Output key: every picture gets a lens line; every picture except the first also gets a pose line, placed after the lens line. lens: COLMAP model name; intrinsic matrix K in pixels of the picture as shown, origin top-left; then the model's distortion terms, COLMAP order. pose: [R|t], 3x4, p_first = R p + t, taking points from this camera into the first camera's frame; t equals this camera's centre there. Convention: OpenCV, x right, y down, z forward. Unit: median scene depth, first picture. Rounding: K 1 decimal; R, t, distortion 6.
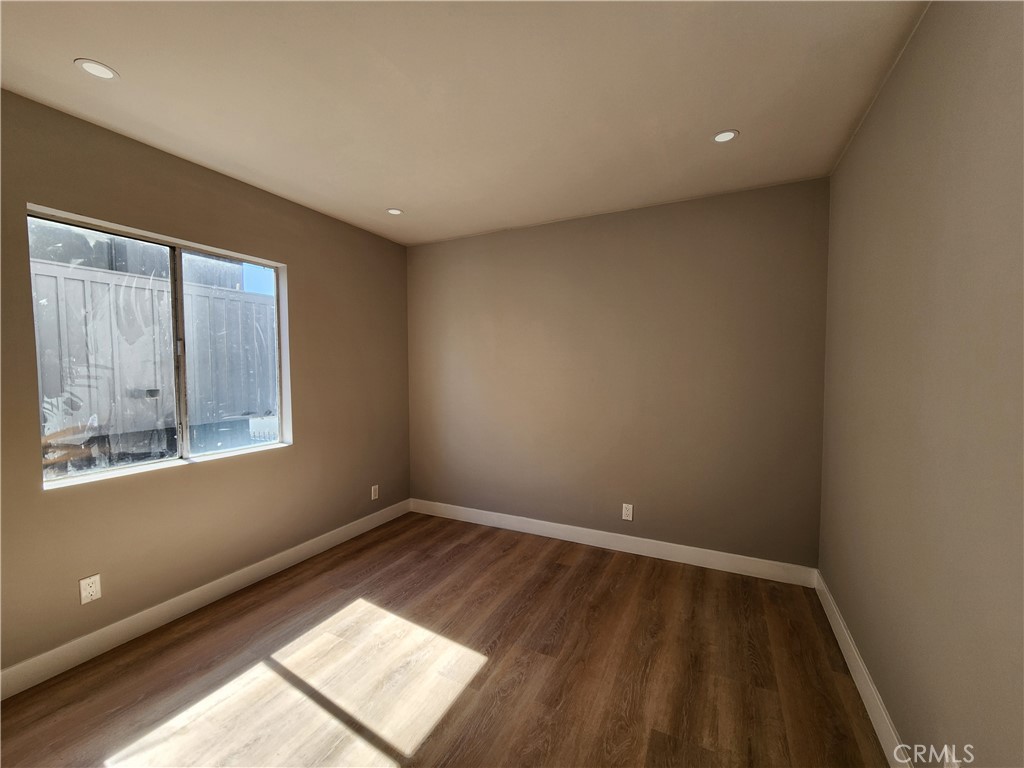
lens RADIAL K [[420.5, 0, 507.0], [0, 420.5, 391.6], [0, 0, 1]] dist [-0.000954, -0.000372]
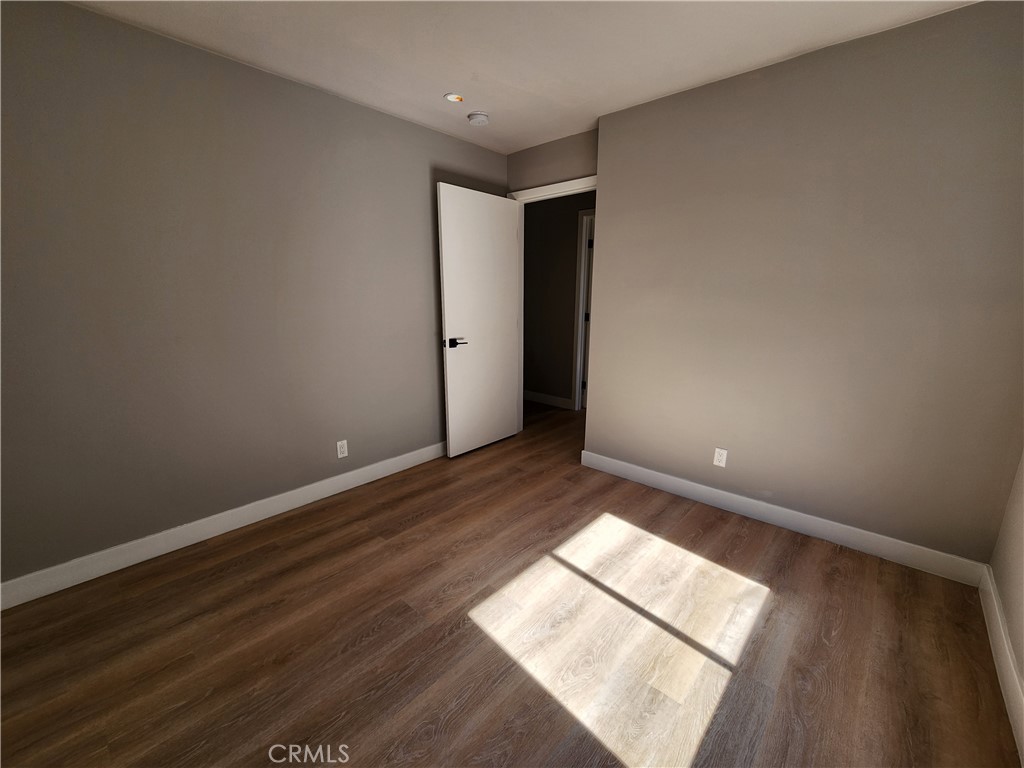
lens RADIAL K [[420.5, 0, 507.0], [0, 420.5, 391.6], [0, 0, 1]] dist [-0.000954, -0.000372]
pose [[-0.962216, -0.061495, 0.265252, -0.346282], [0.015052, 0.960661, 0.277314, -0.086771], [-0.271871, 0.270829, -0.923438, 1.713181]]
